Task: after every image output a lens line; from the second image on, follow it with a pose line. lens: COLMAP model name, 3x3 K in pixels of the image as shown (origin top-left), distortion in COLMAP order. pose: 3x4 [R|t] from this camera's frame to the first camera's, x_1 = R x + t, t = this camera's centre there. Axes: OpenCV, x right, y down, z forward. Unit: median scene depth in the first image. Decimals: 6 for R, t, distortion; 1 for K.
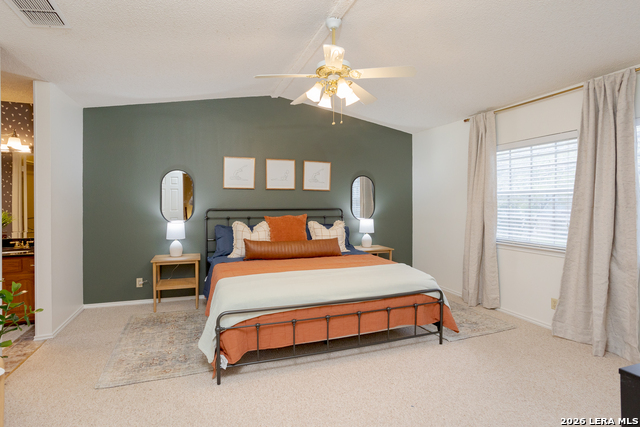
lens RADIAL K [[307.9, 0, 315.8], [0, 307.9, 211.8], [0, 0, 1]] dist [-0.052239, 0.027780]
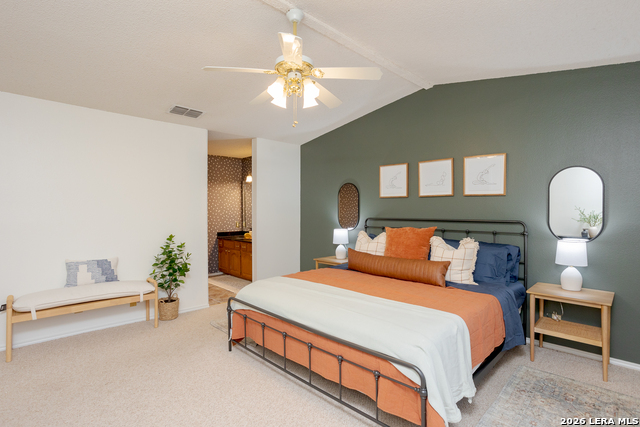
lens RADIAL K [[307.9, 0, 315.8], [0, 307.9, 211.8], [0, 0, 1]] dist [-0.052239, 0.027780]
pose [[0.457938, -0.001263, -0.888983, 0.531441], [-0.035363, 0.999182, -0.019636, -0.004262], [0.888280, 0.040429, 0.457519, 0.384896]]
